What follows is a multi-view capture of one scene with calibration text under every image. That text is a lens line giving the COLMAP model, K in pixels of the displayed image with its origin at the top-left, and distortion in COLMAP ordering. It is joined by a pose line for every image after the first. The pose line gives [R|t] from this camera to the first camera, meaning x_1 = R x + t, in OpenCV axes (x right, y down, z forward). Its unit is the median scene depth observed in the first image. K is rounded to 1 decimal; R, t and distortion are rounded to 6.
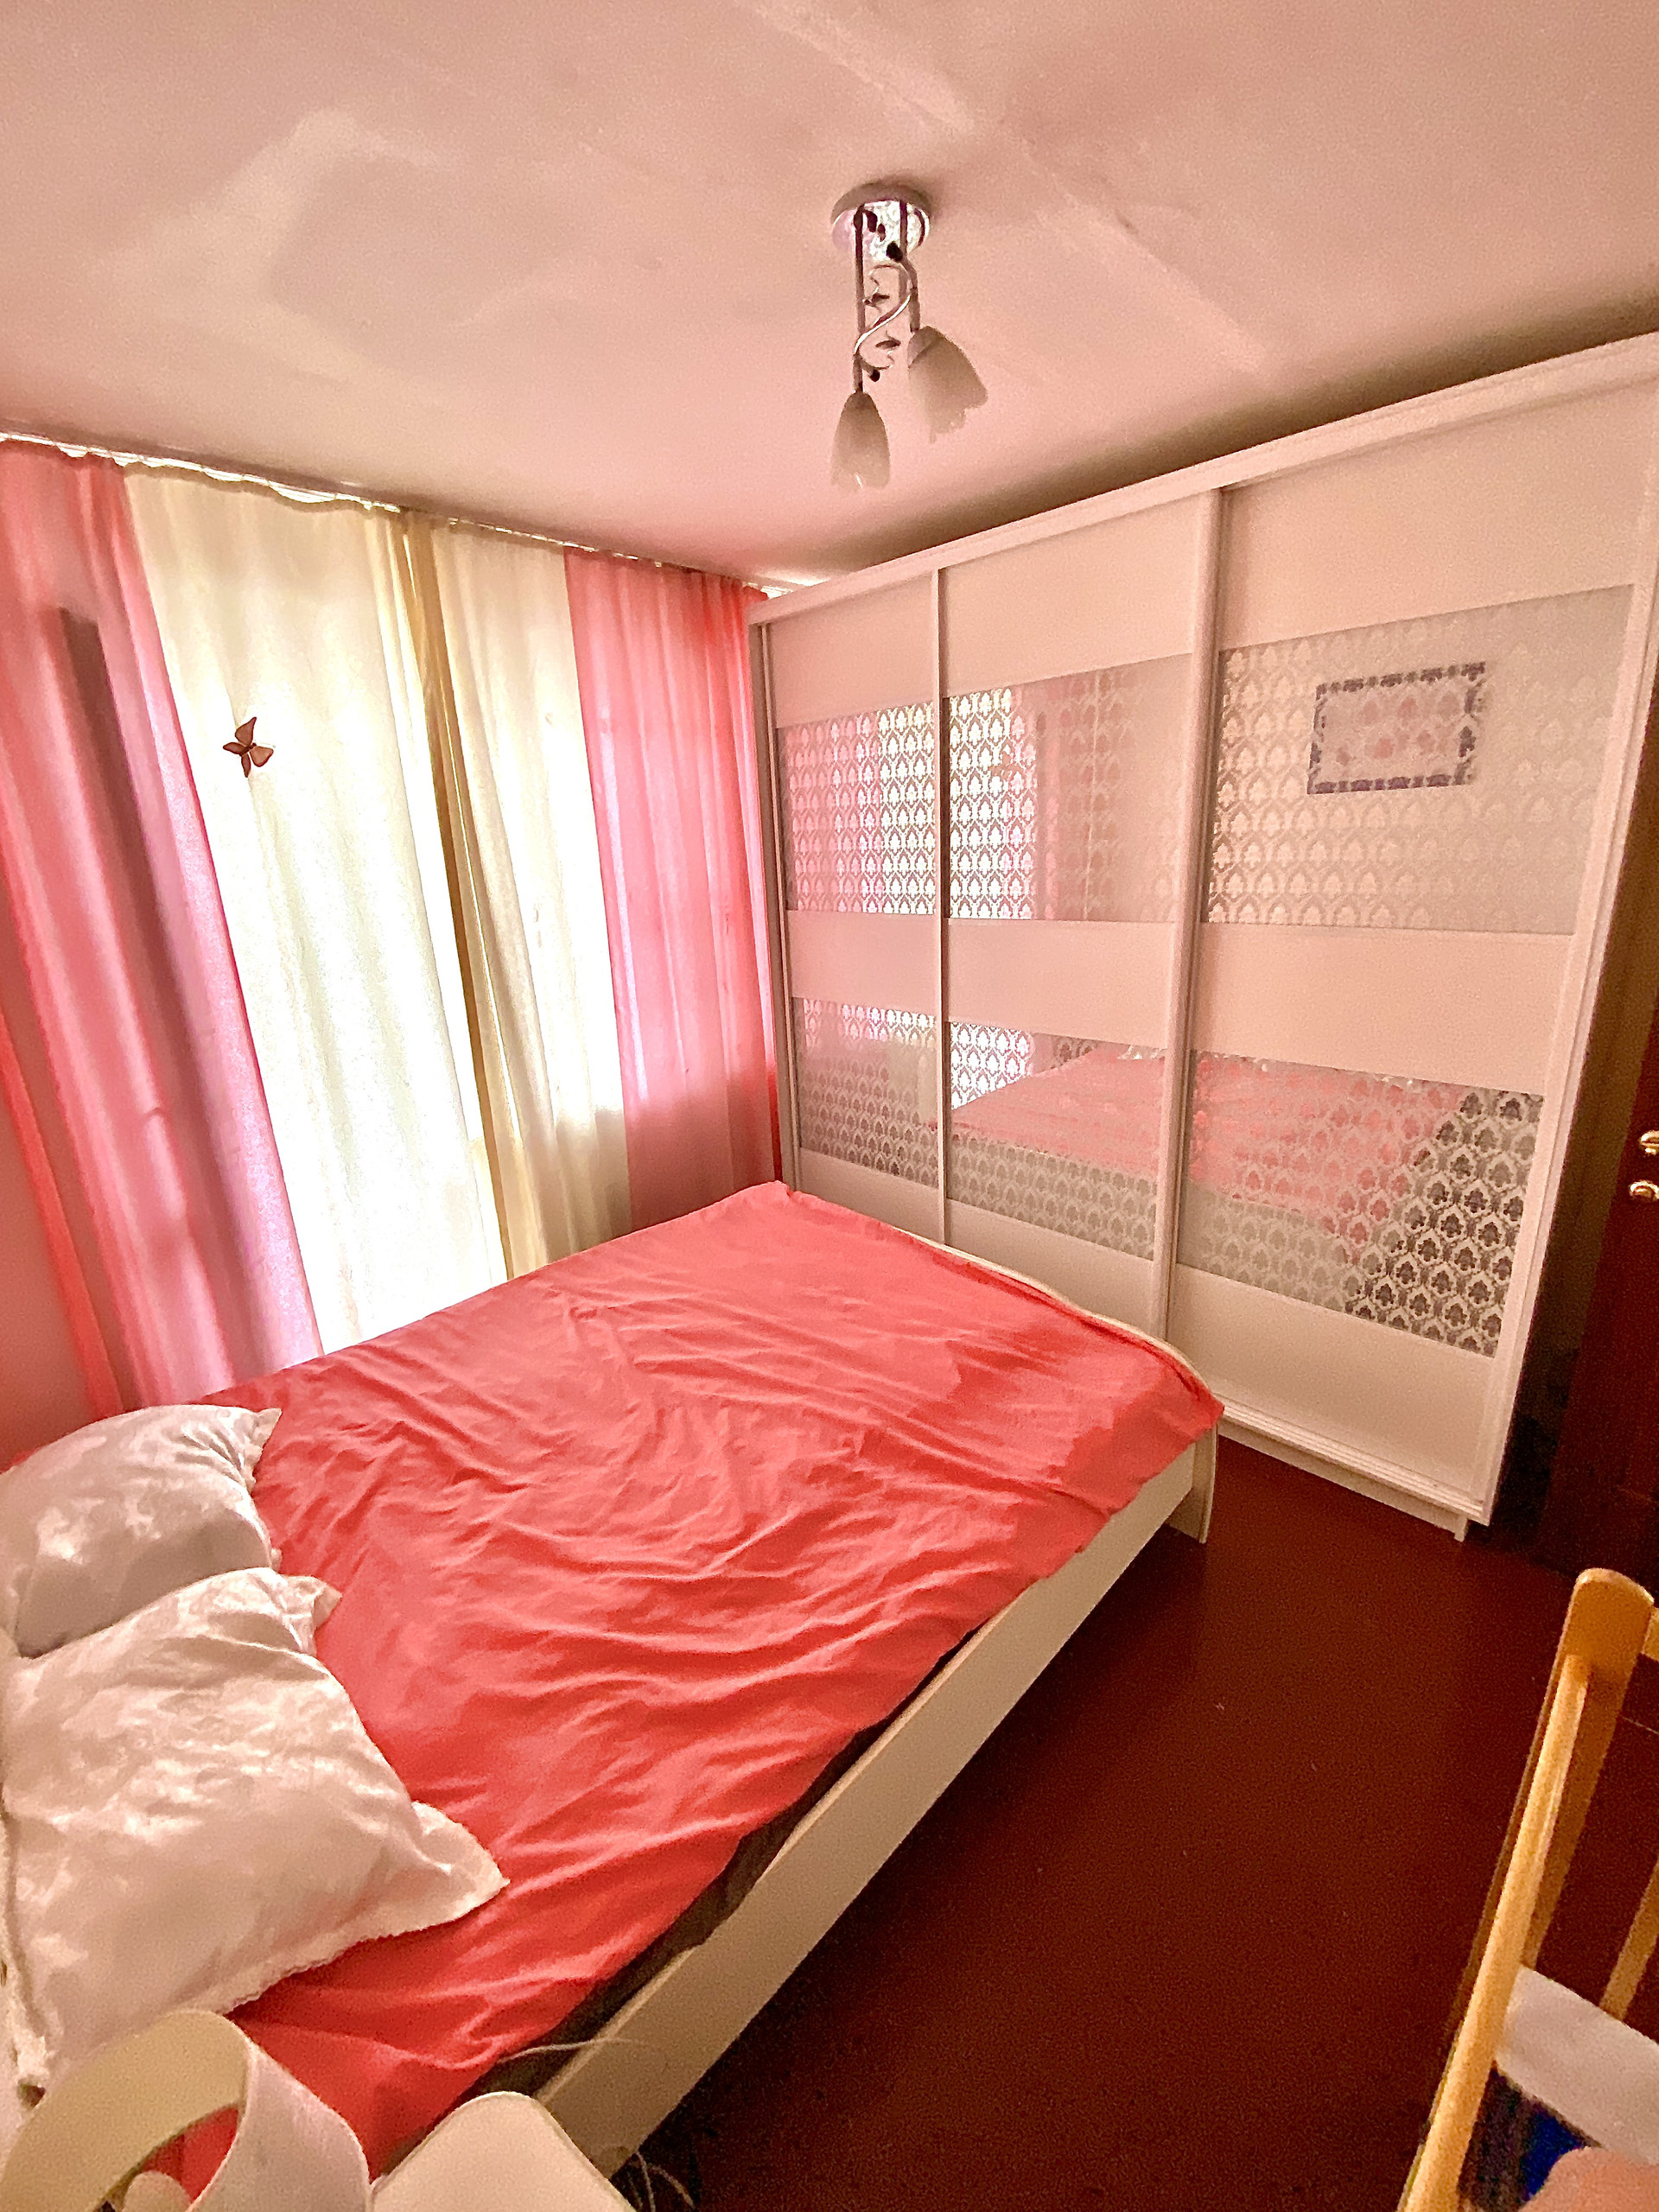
lens RADIAL K [[912.3, 0, 842.0], [0, 912.3, 1089.7], [0, 0, 1]] dist [0.001546, -0.001927]
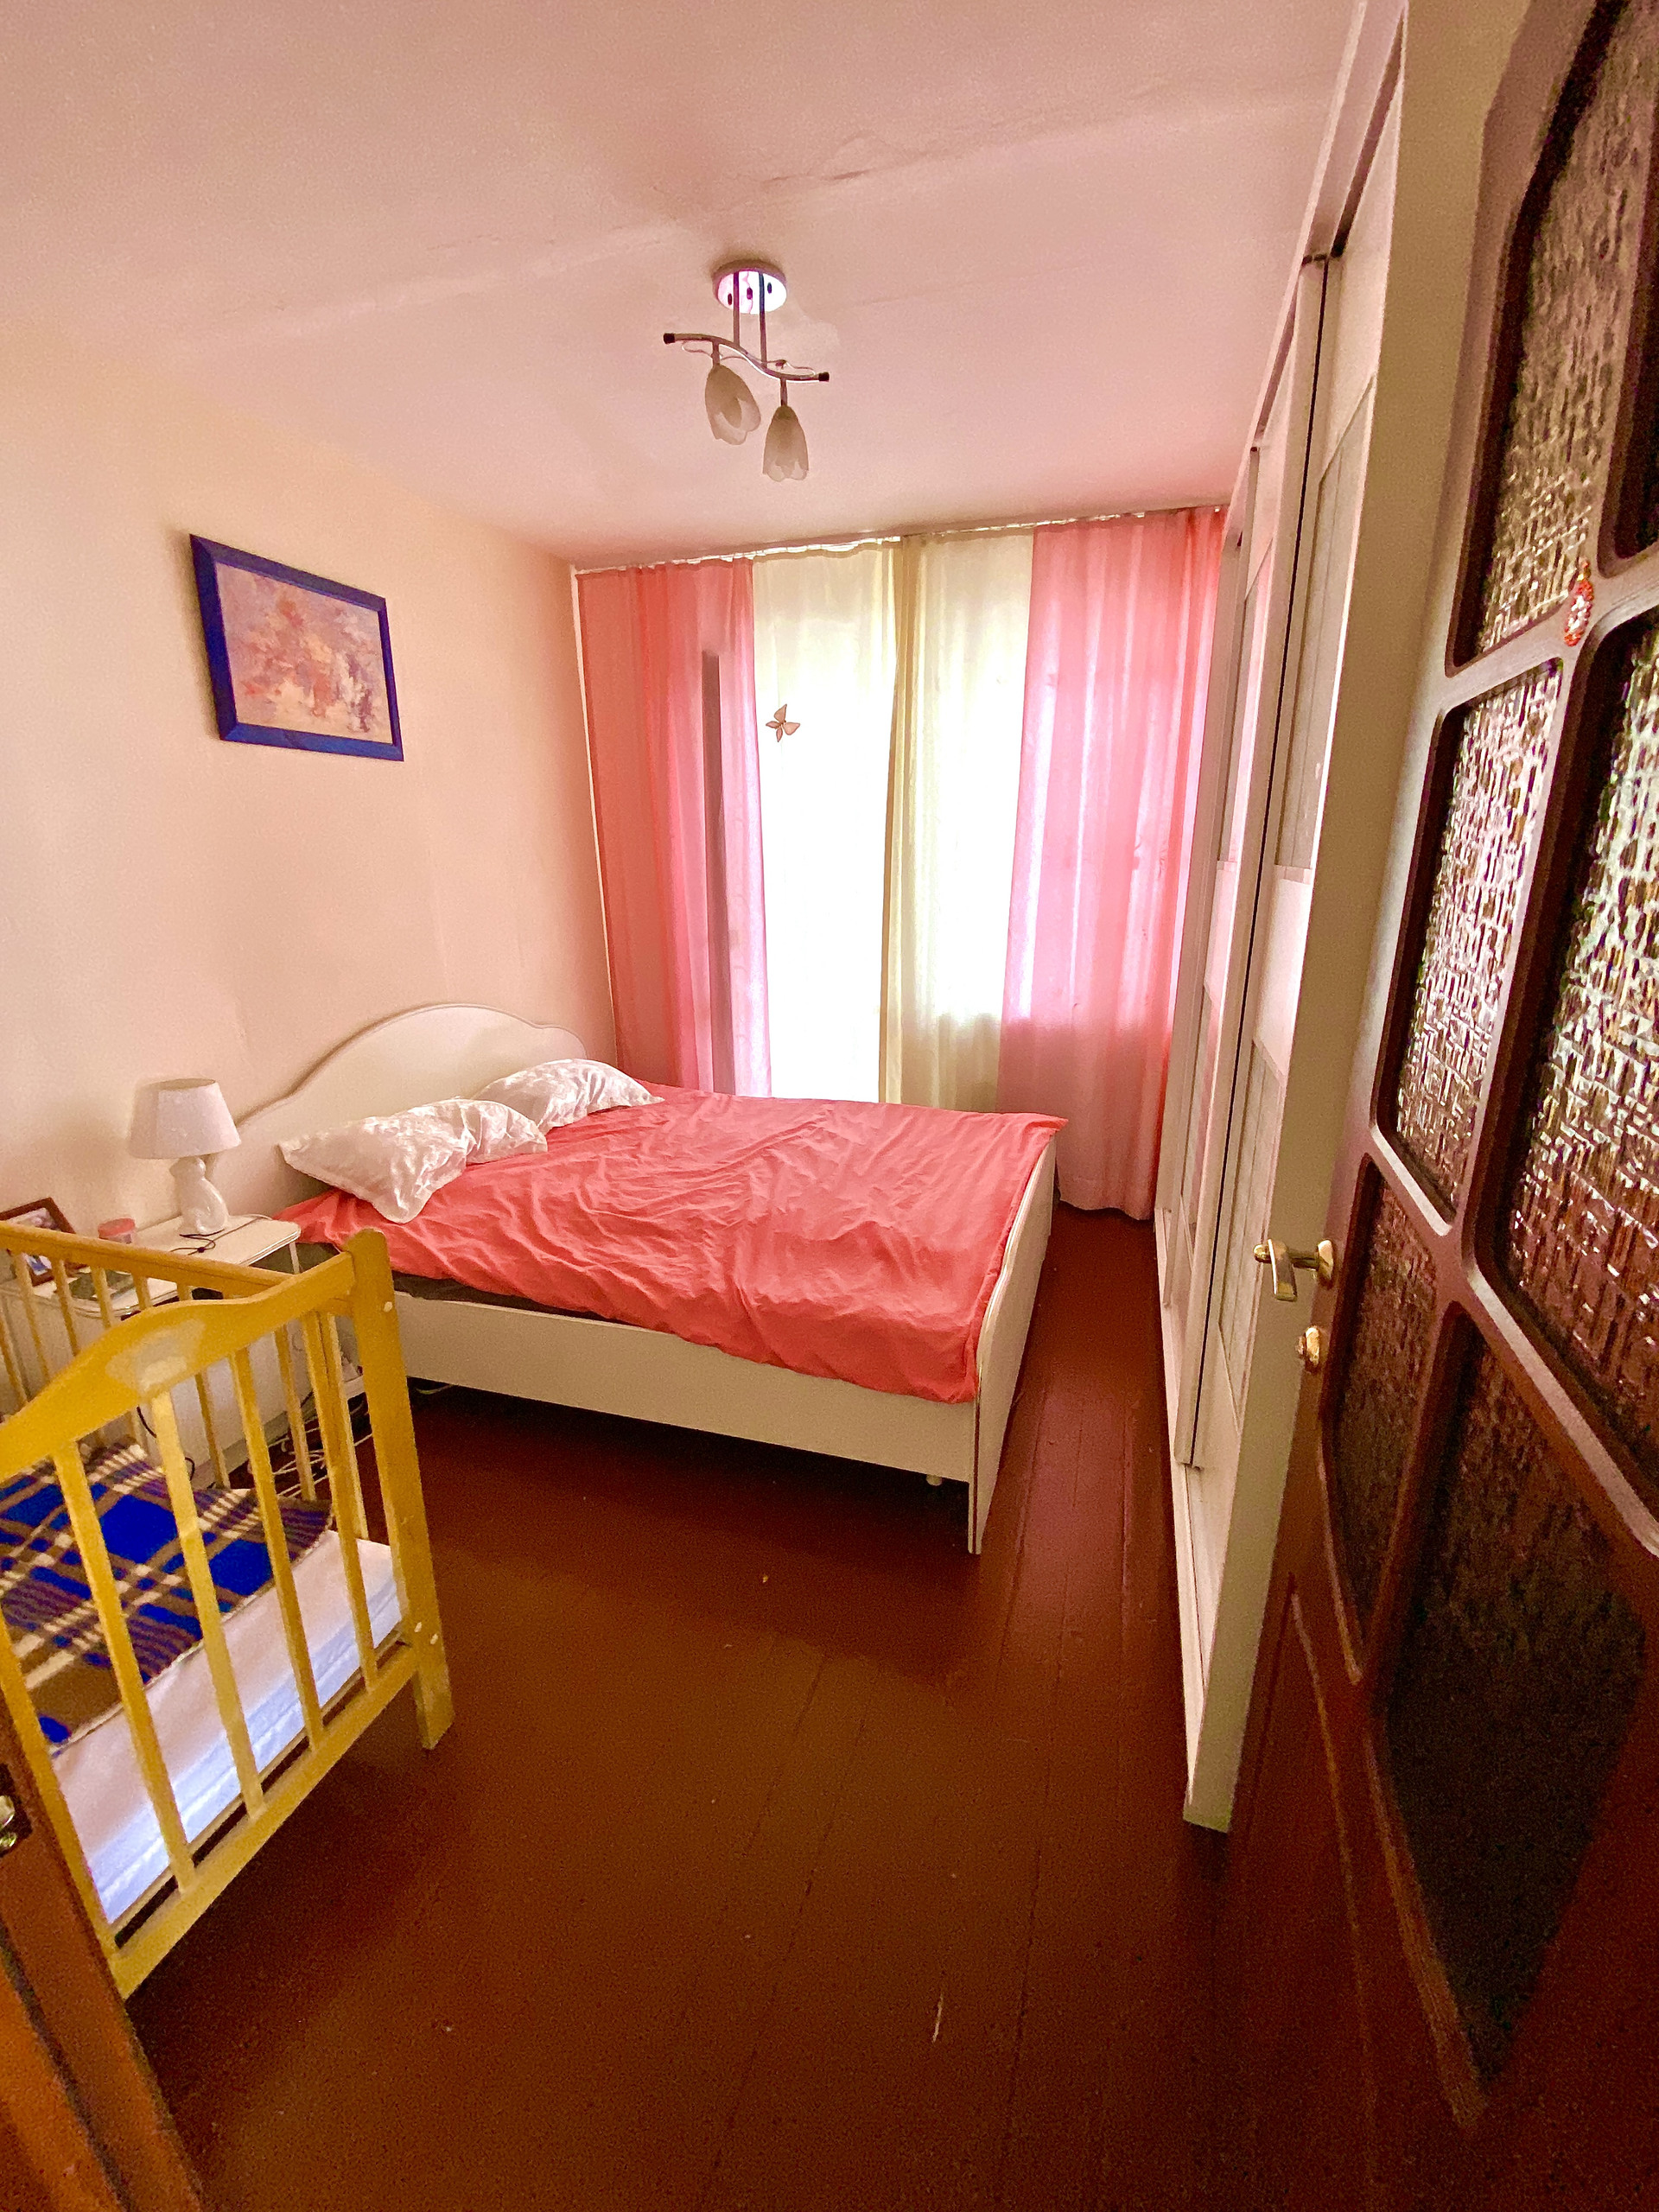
lens RADIAL K [[912.3, 0, 848.8], [0, 912.3, 1108.6], [0, 0, 1]] dist [0.001546, -0.001927]
pose [[0.457612, 0.286764, -0.841640, 1.074331], [-0.259083, 0.948494, 0.182305, -0.053111], [0.850569, 0.134630, 0.508338, 0.409706]]
